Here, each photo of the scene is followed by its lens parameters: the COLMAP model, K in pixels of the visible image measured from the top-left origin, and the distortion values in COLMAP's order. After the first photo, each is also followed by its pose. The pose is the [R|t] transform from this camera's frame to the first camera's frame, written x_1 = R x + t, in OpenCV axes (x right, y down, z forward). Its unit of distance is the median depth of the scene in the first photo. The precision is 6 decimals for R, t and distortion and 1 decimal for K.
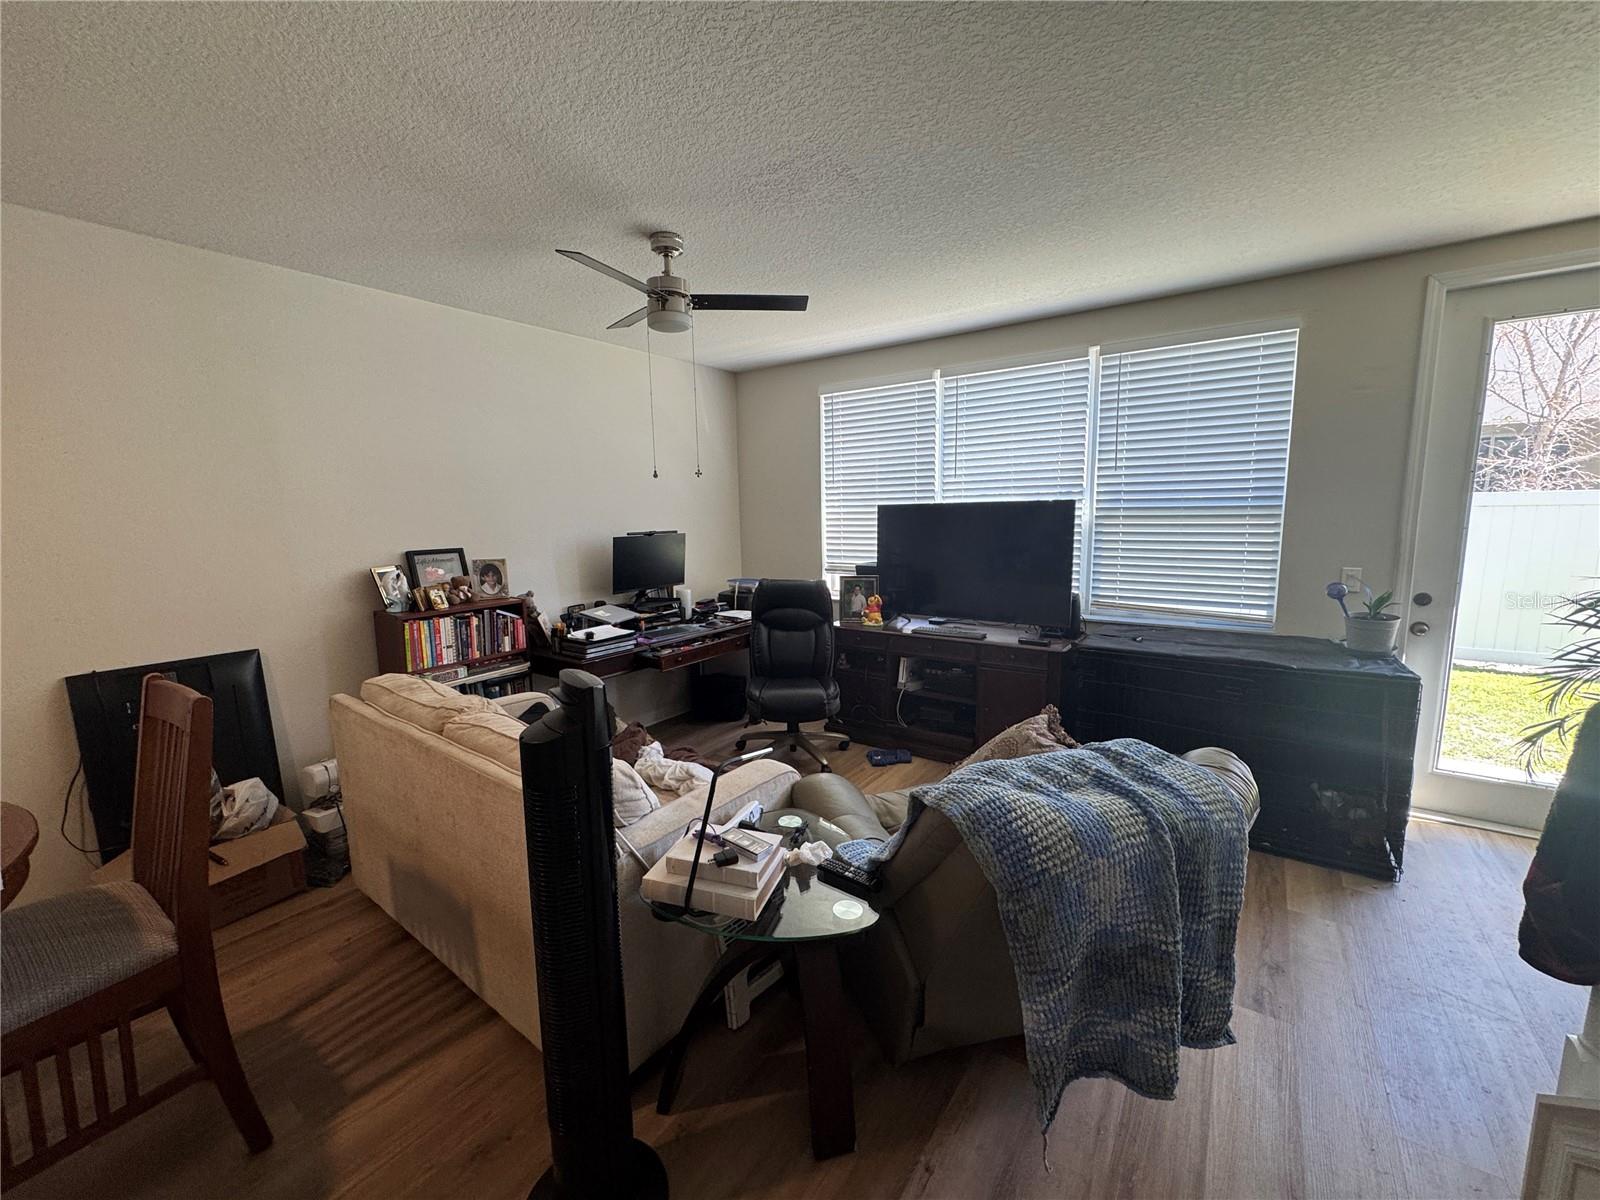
lens RADIAL K [[644.6, 0, 799.9], [0, 644.6, 596.2], [0, 0, 1]] dist [-0.002426, 0.000200]
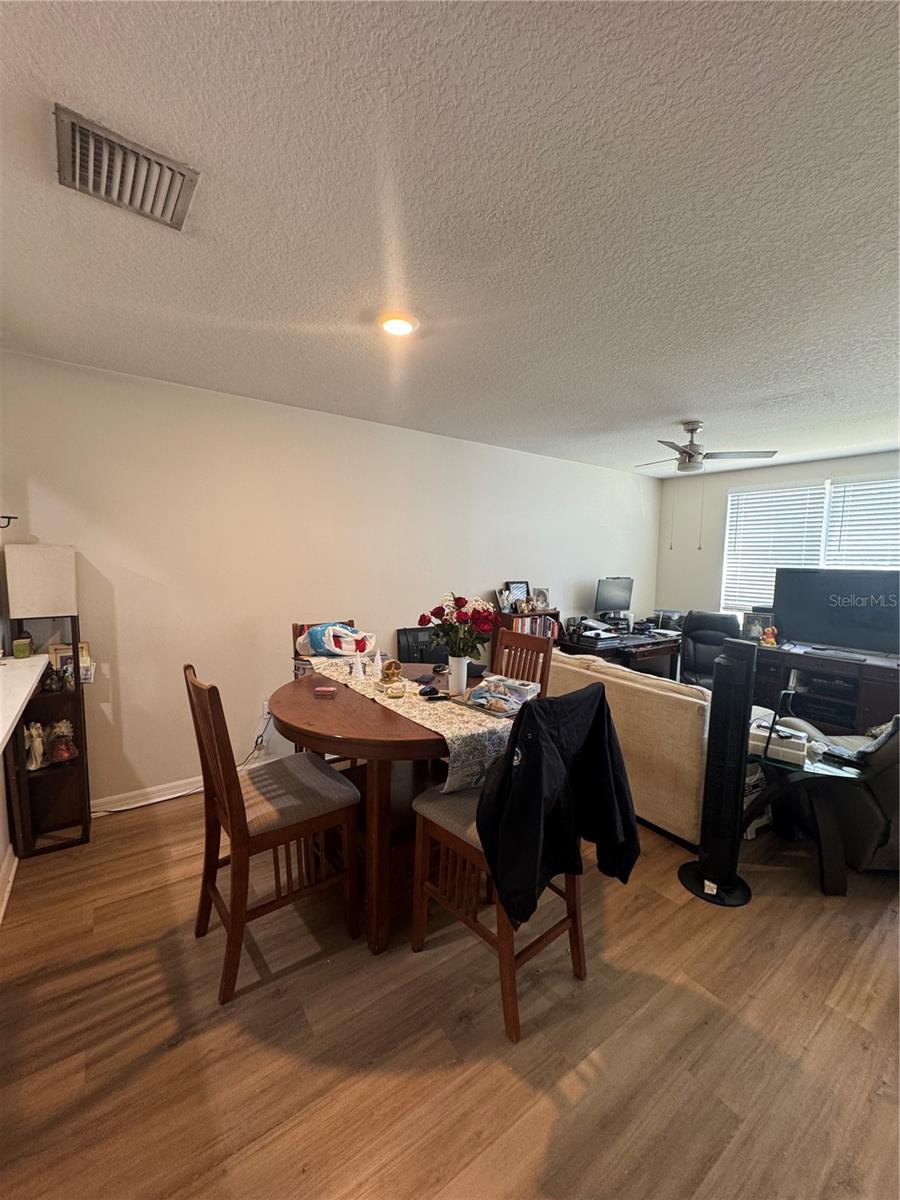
lens RADIAL K [[483.5, 0, 453.6], [0, 483.5, 595.0], [0, 0, 1]] dist [-0.002426, 0.000200]
pose [[0.947696, 0.064495, -0.312592, -0.243044], [-0.082752, 0.995532, -0.045482, 0.037863], [0.308262, 0.068971, 0.948798, -0.314397]]
